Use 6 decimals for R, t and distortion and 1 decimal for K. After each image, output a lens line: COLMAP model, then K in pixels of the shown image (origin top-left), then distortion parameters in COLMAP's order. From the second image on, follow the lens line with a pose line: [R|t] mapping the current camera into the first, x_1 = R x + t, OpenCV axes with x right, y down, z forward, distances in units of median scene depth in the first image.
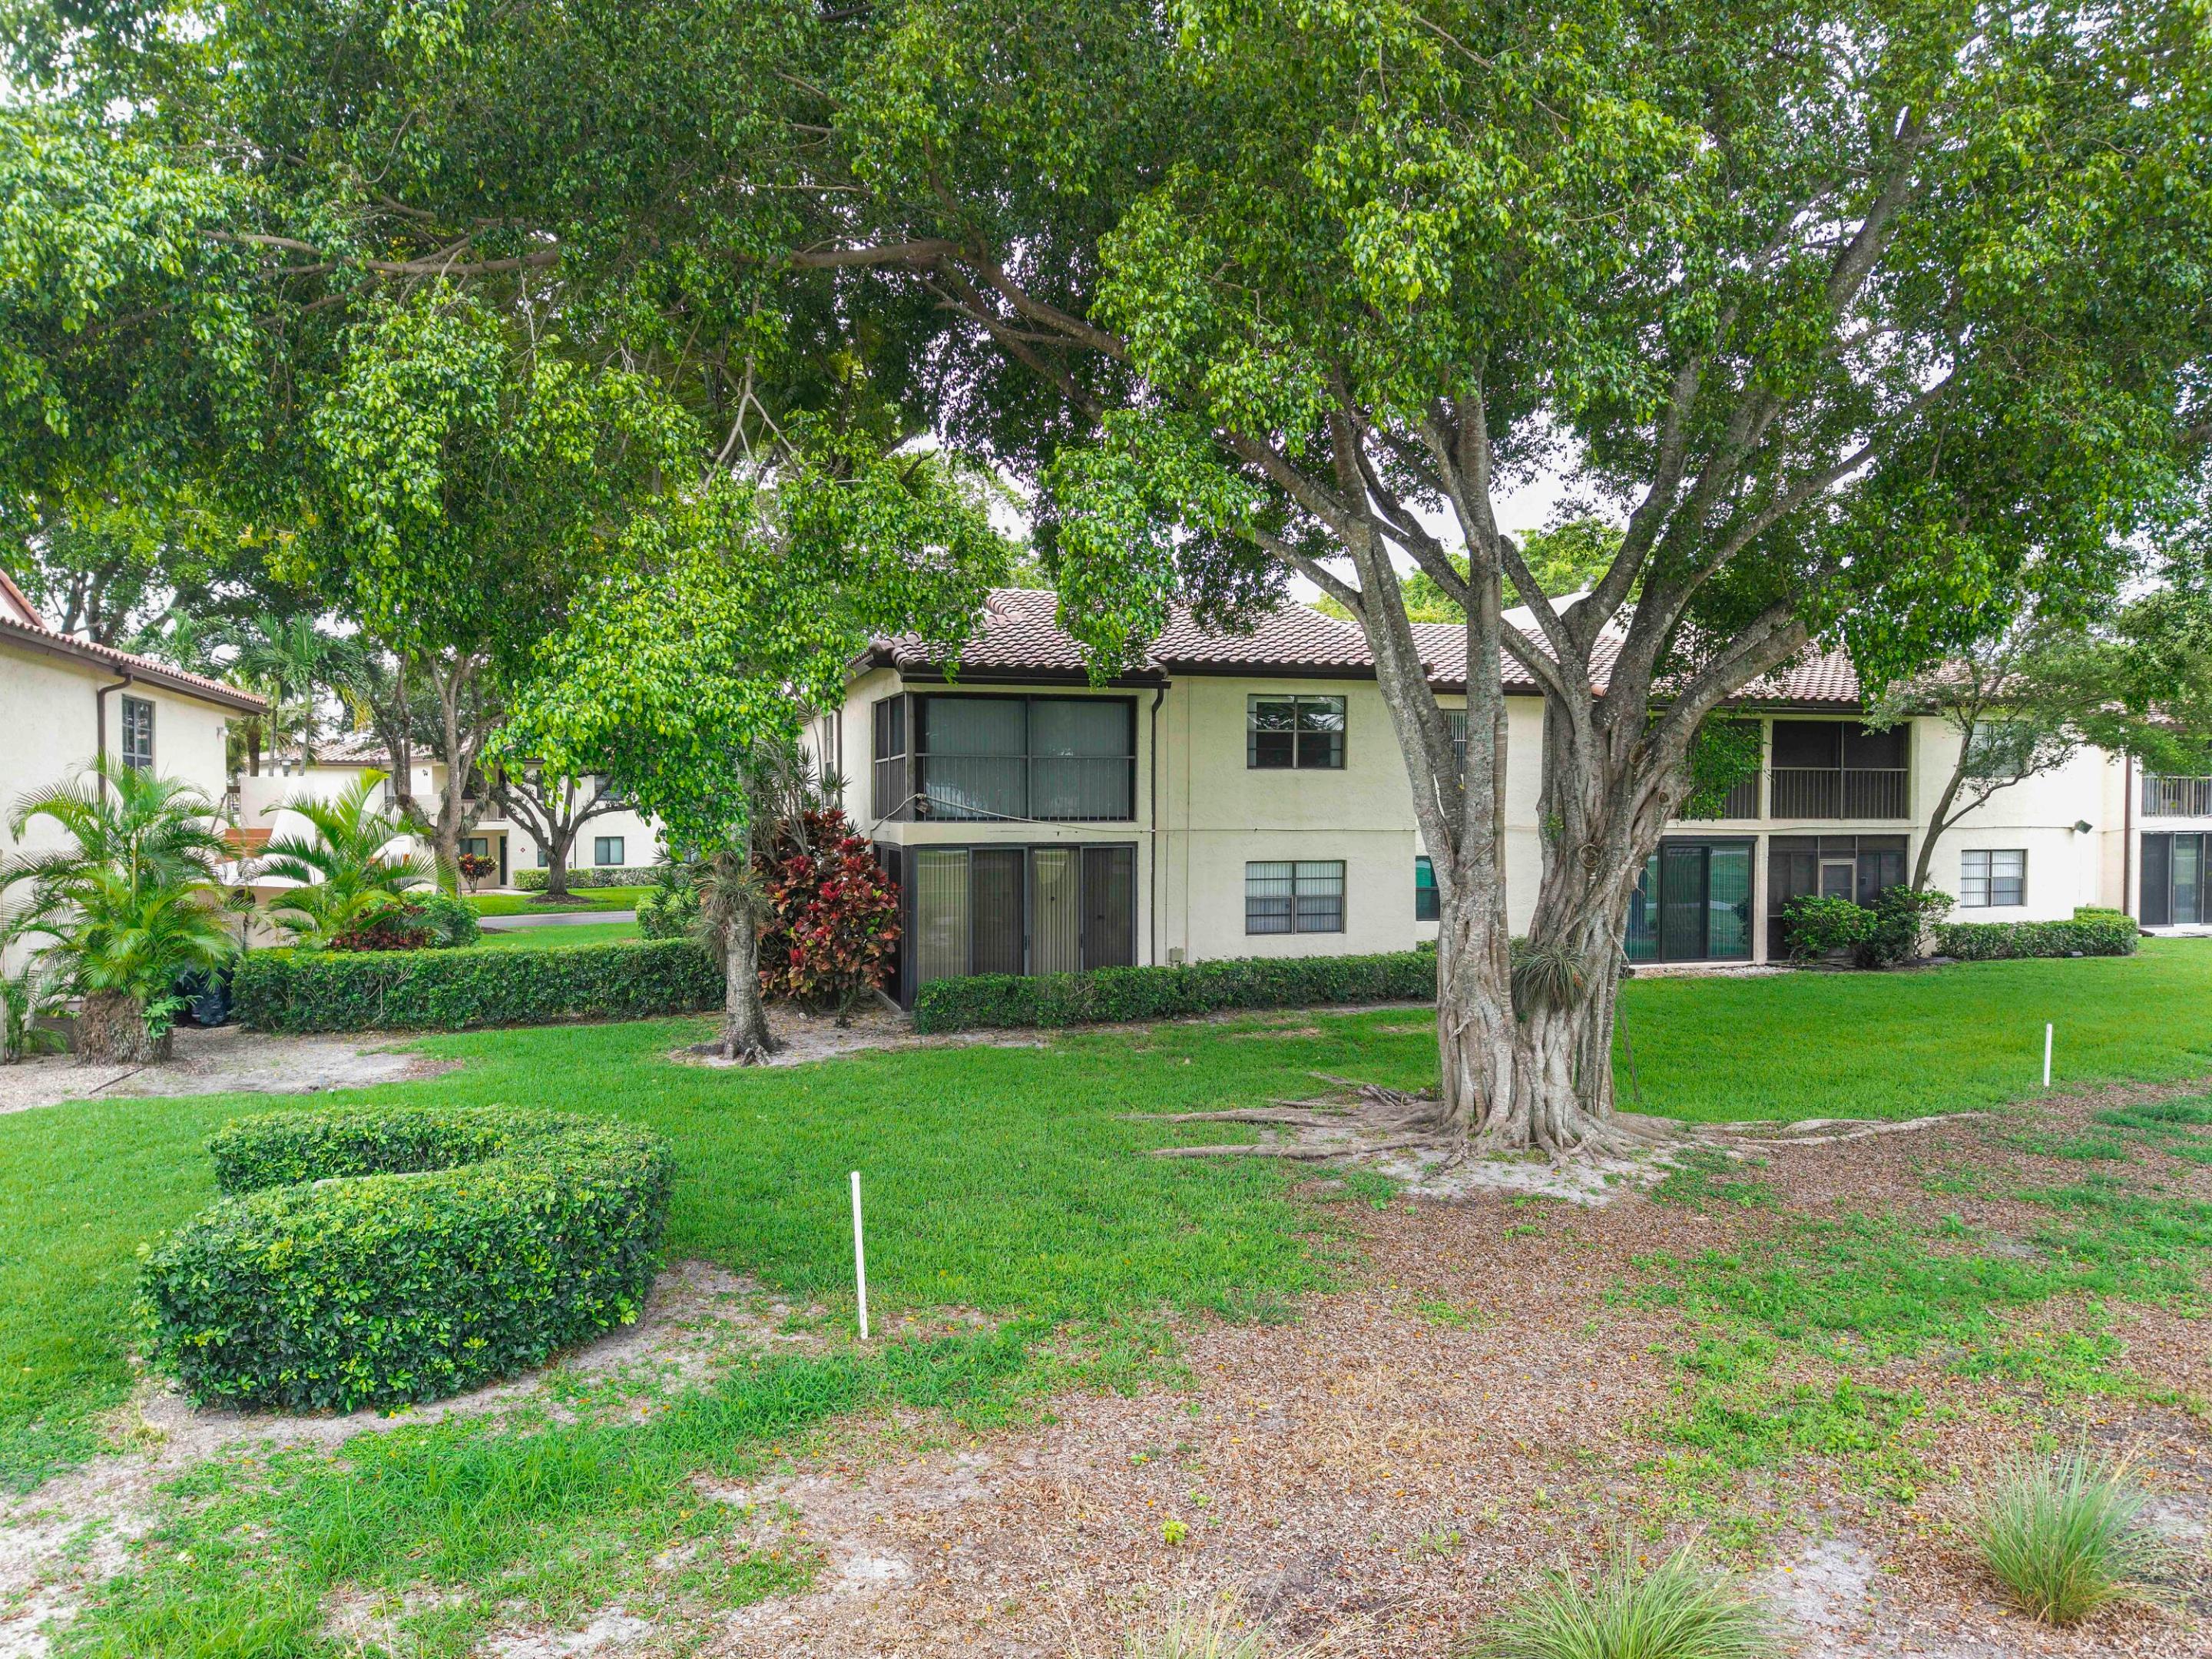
lens RADIAL K [[1530.8, 0, 1106.0], [0, 1530.8, 829.5], [0, 0, 1]] dist [0.013015, -0.002026]
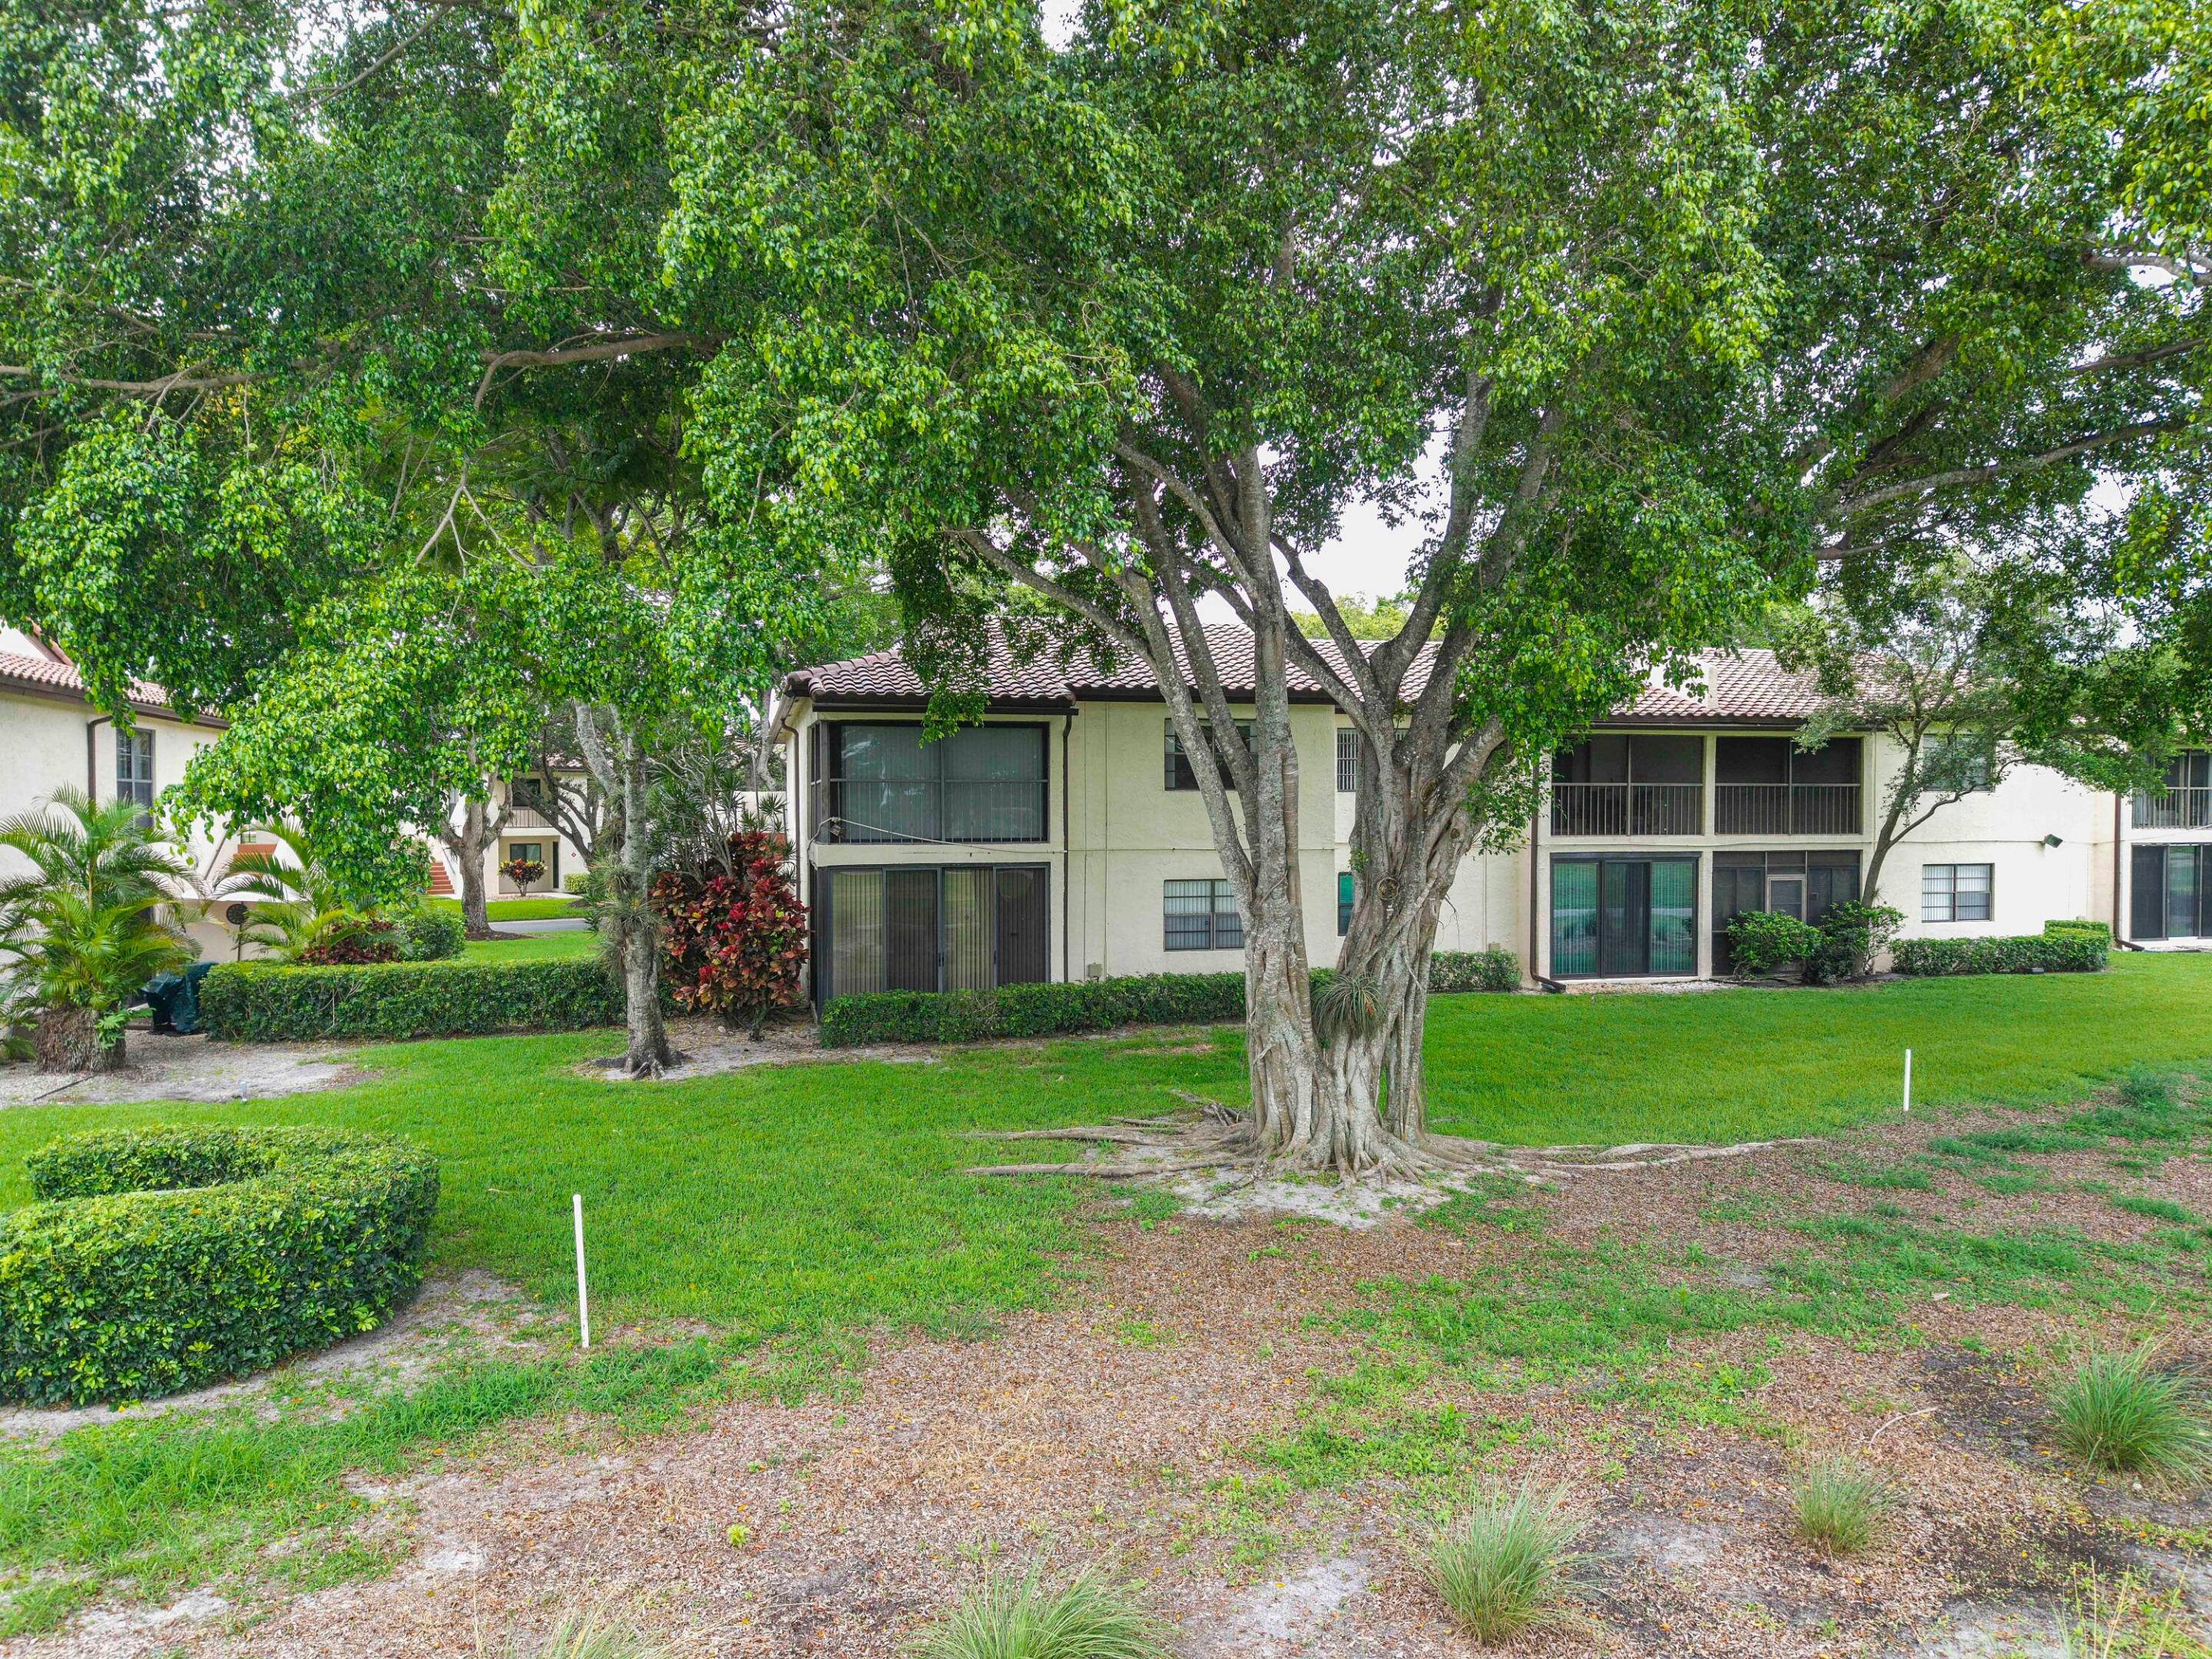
lens RADIAL K [[1514.4, 0, 1100.9], [0, 1514.4, 831.7], [0, 0, 1]] dist [0.019145, -0.016231]
pose [[0.997910, -0.000855, -0.064617, 0.175275], [0.001088, 0.999993, 0.003563, -0.023562], [0.064613, -0.003626, 0.997904, -0.032387]]
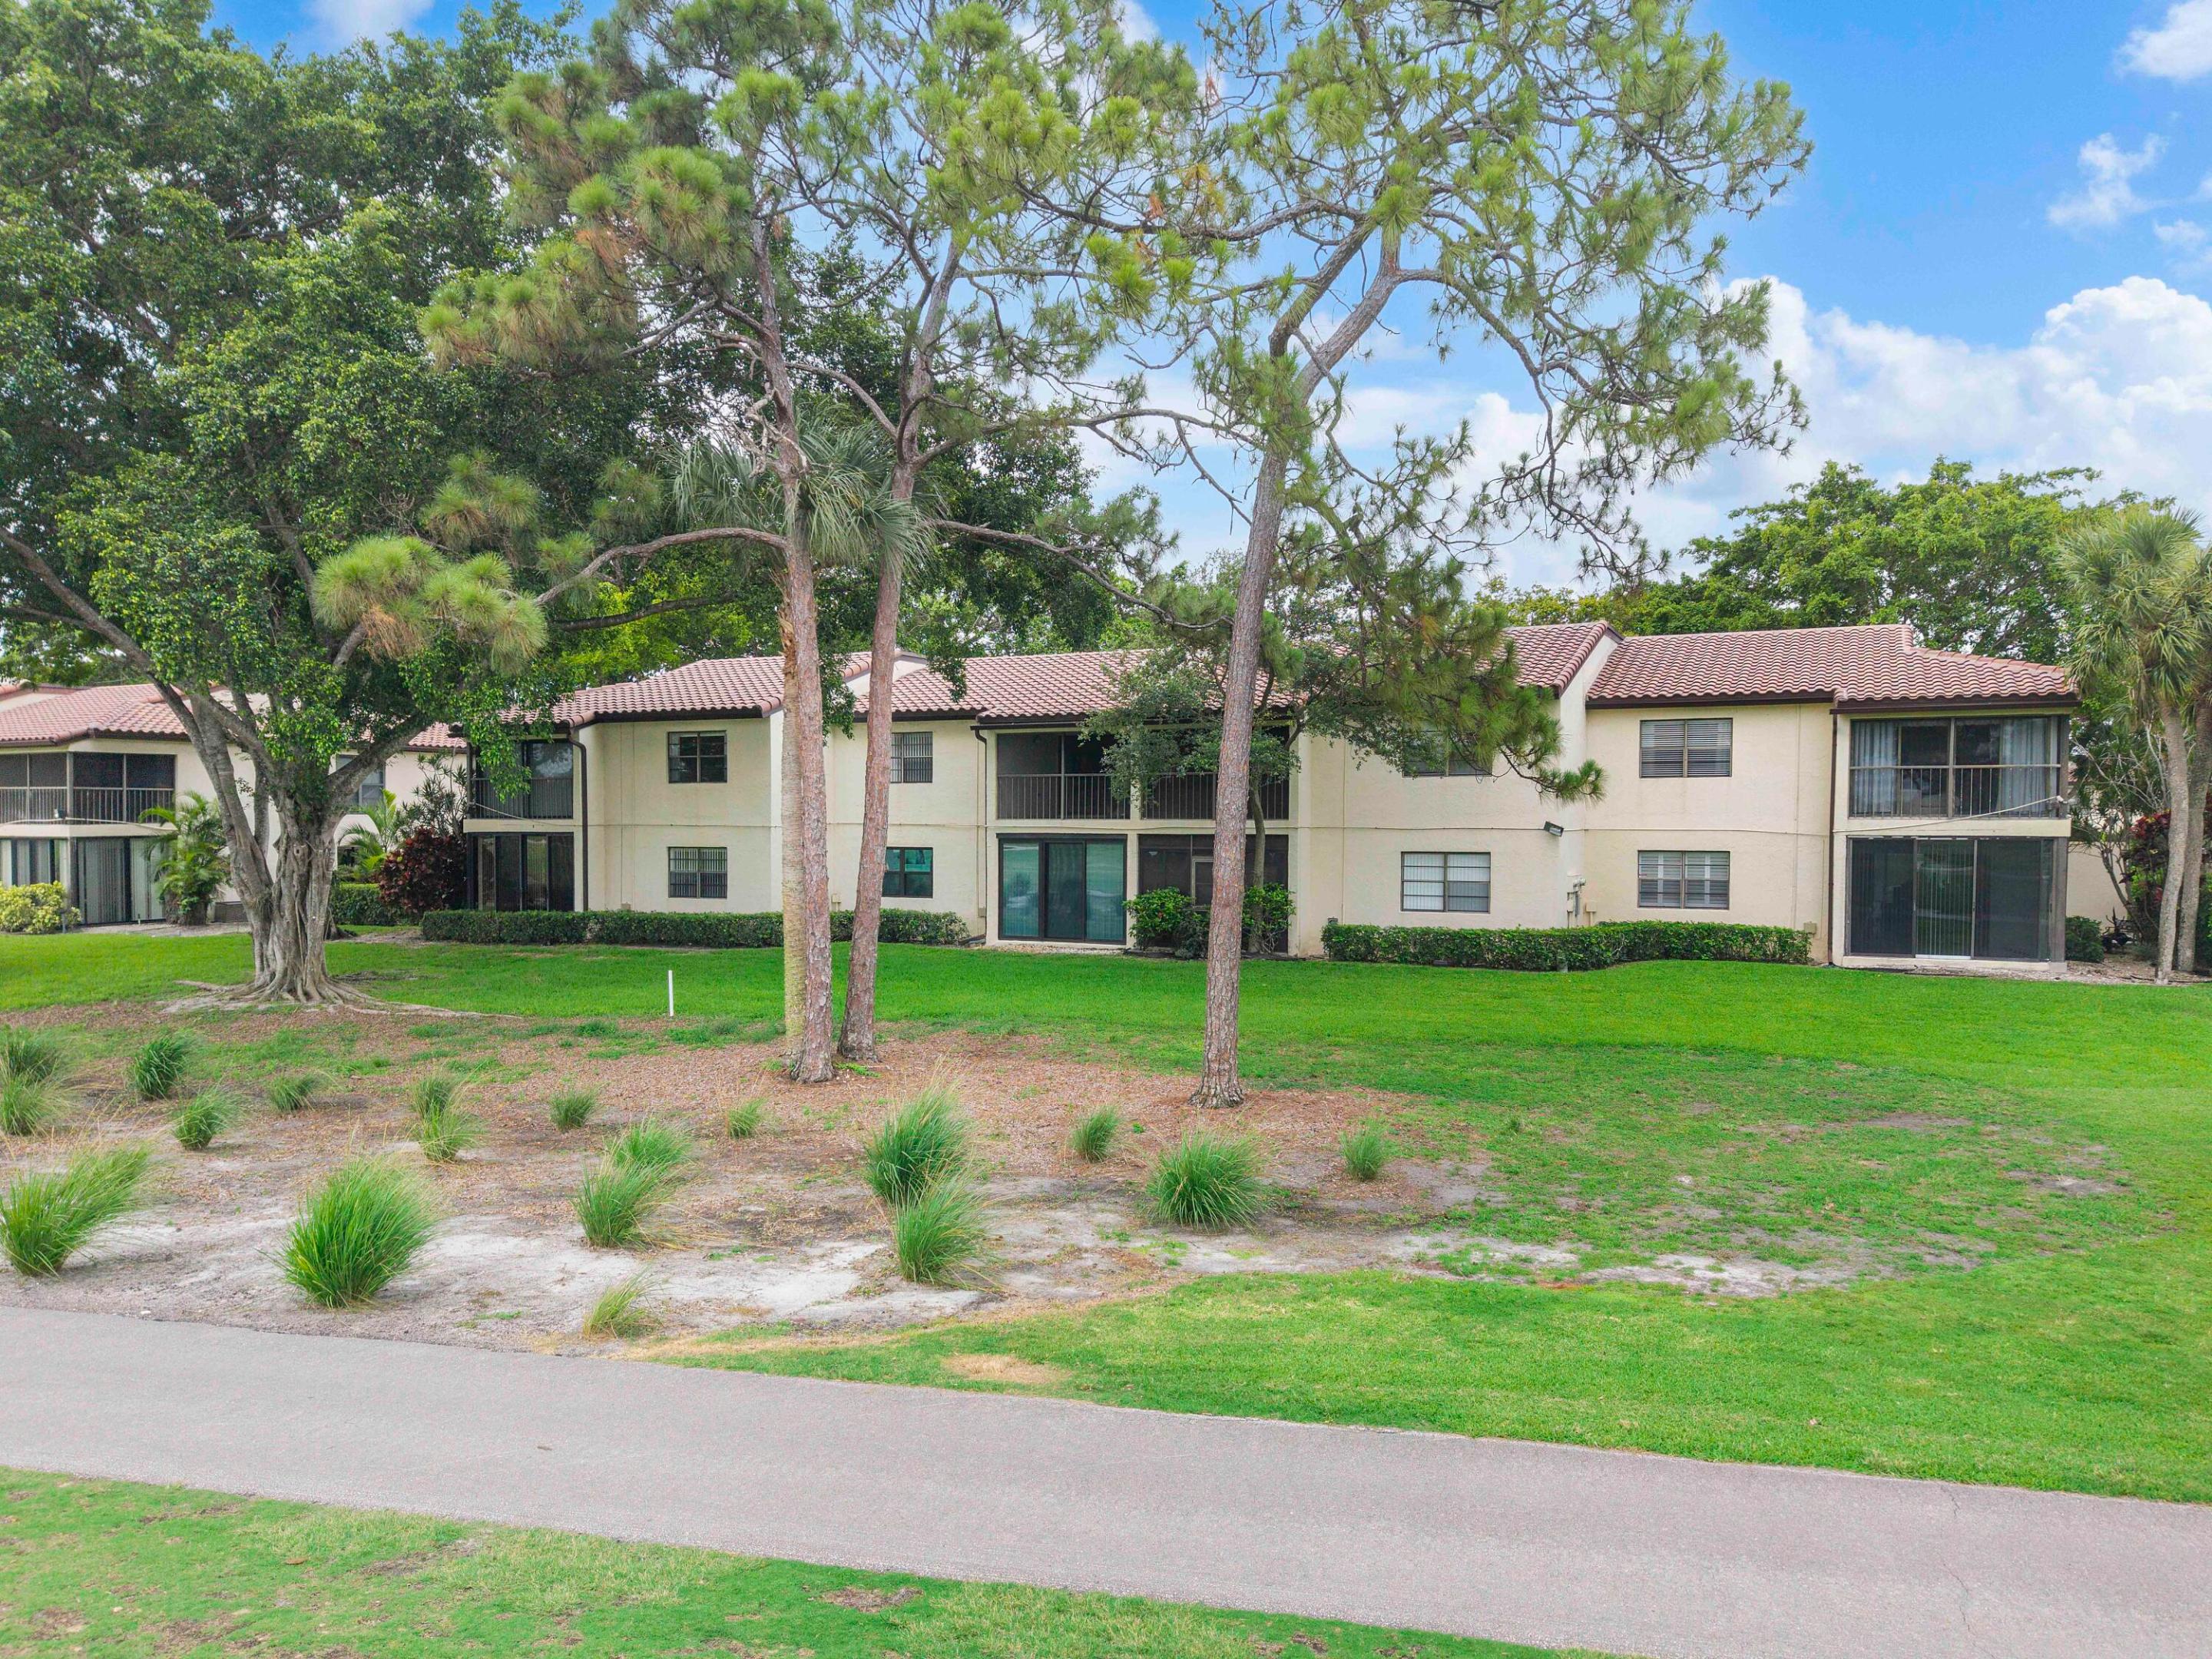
lens RADIAL K [[1490.6, 0, 1092.0], [0, 1490.6, 818.3], [0, 0, 1]] dist [0.041673, -0.047033]
pose [[0.741172, 0.000773, -0.671314, 2.060173], [-0.007771, 0.999942, -0.007428, 0.001364], [0.671270, 0.010723, 0.741135, 0.318933]]
